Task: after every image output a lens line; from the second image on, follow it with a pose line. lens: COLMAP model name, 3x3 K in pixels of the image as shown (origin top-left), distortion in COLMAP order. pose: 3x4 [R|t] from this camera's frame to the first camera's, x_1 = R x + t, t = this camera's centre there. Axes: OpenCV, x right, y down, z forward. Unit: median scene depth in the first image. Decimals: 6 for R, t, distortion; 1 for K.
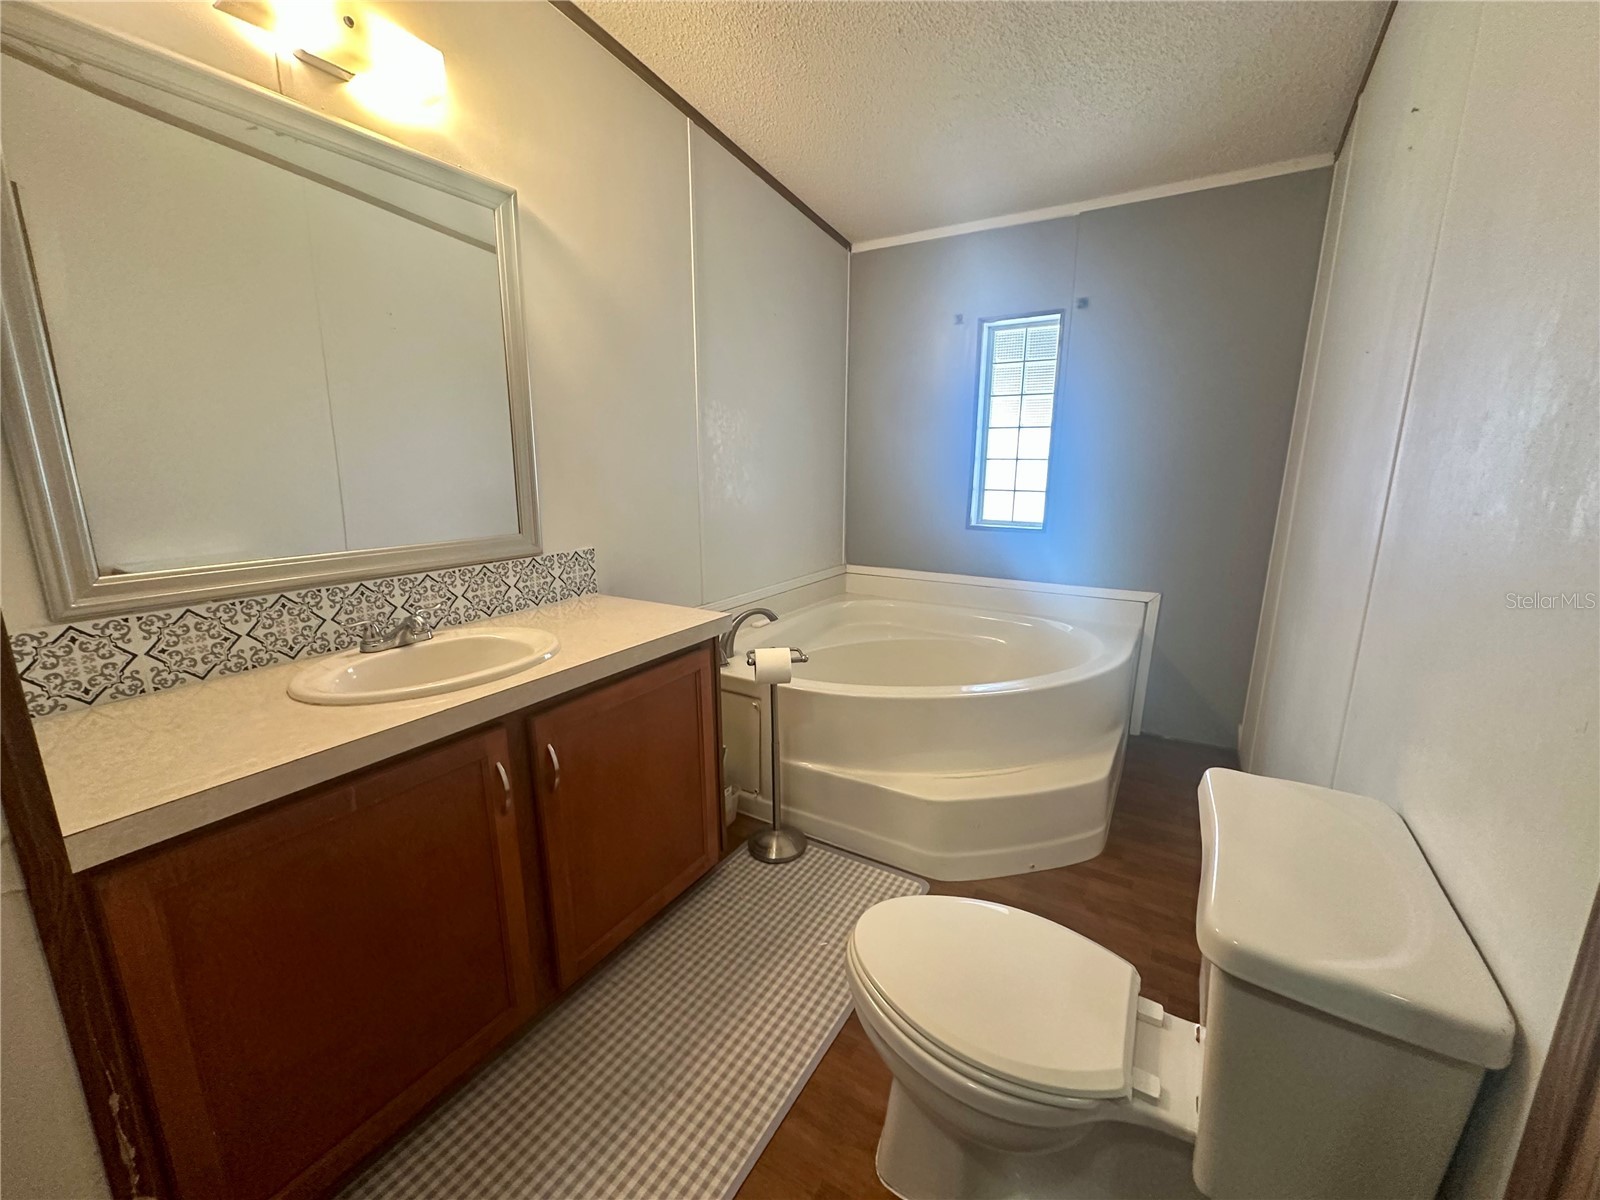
lens RADIAL K [[640.4, 0, 800.0], [0, 640.4, 600.0], [0, 0, 1]] dist [-0.001943, 0.000038]
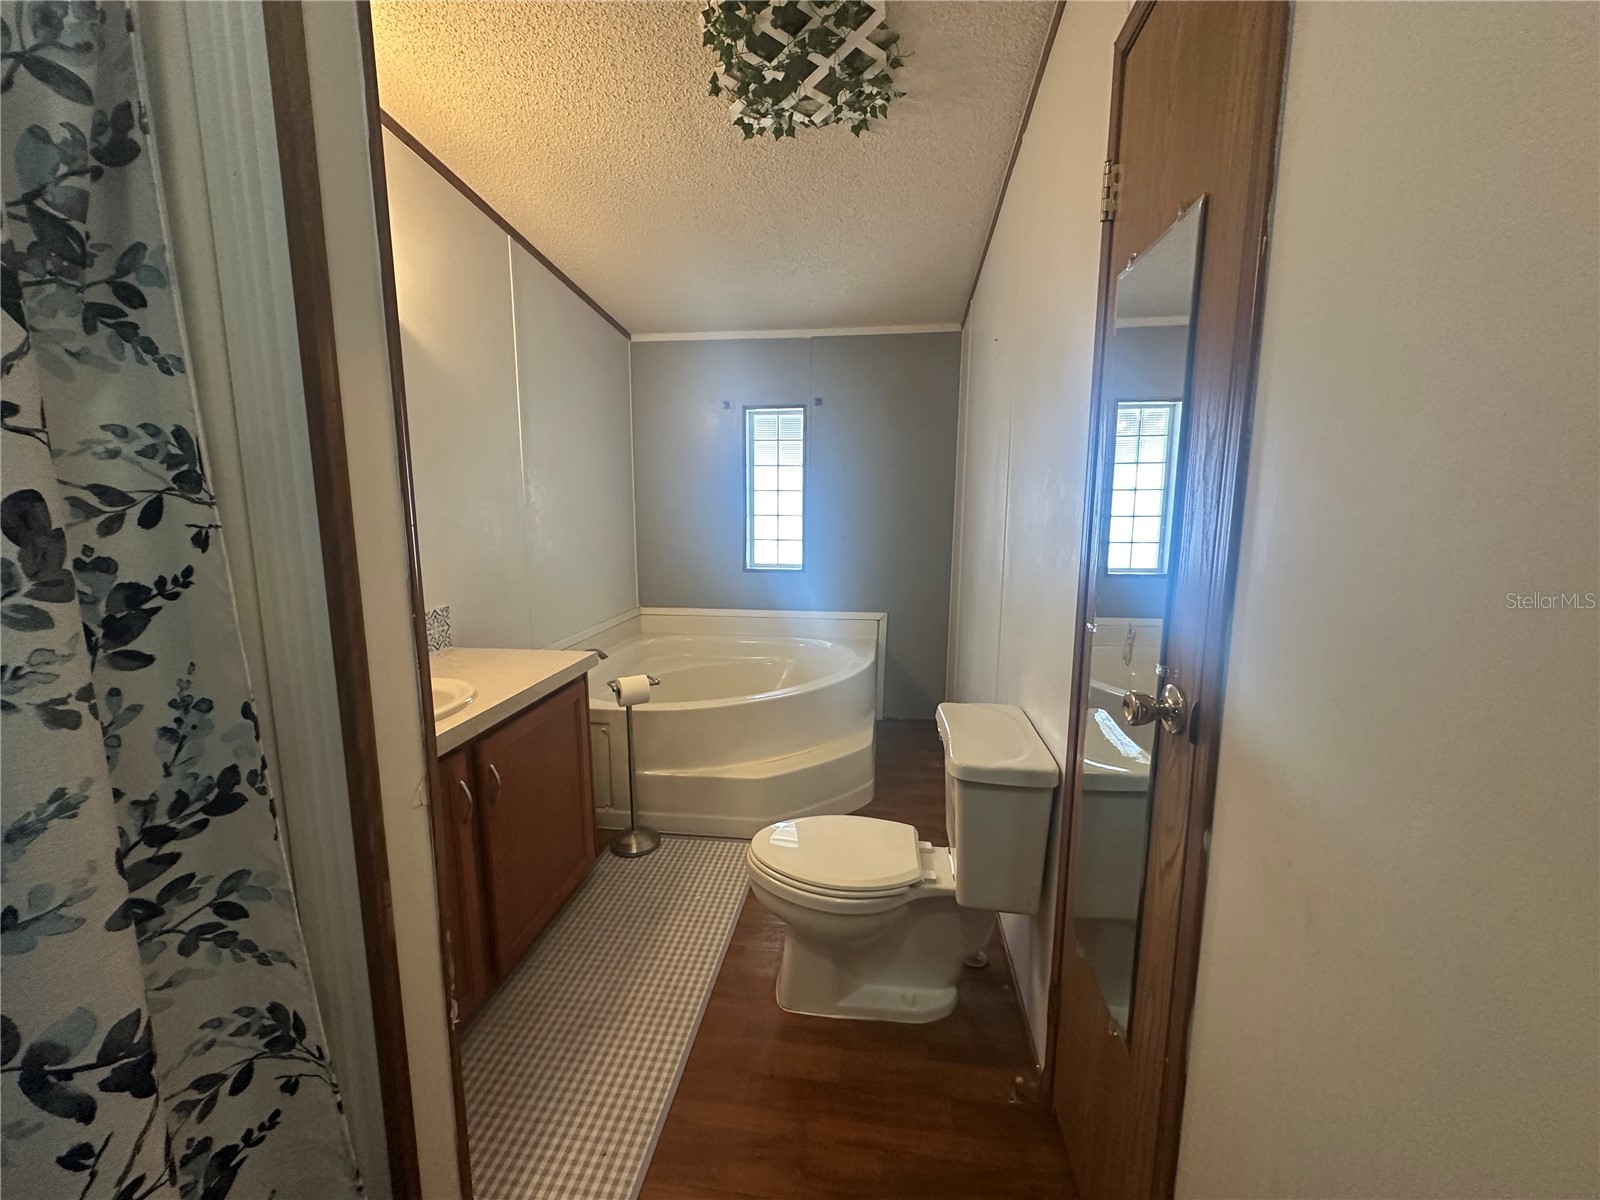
lens RADIAL K [[640.4, 0, 800.0], [0, 640.4, 600.0], [0, 0, 1]] dist [-0.001943, 0.000038]
pose [[0.916130, -0.060689, 0.396261, -0.205058], [0.084738, 0.995455, -0.043451, 0.008523], [-0.391823, 0.073385, 0.917109, -0.255007]]
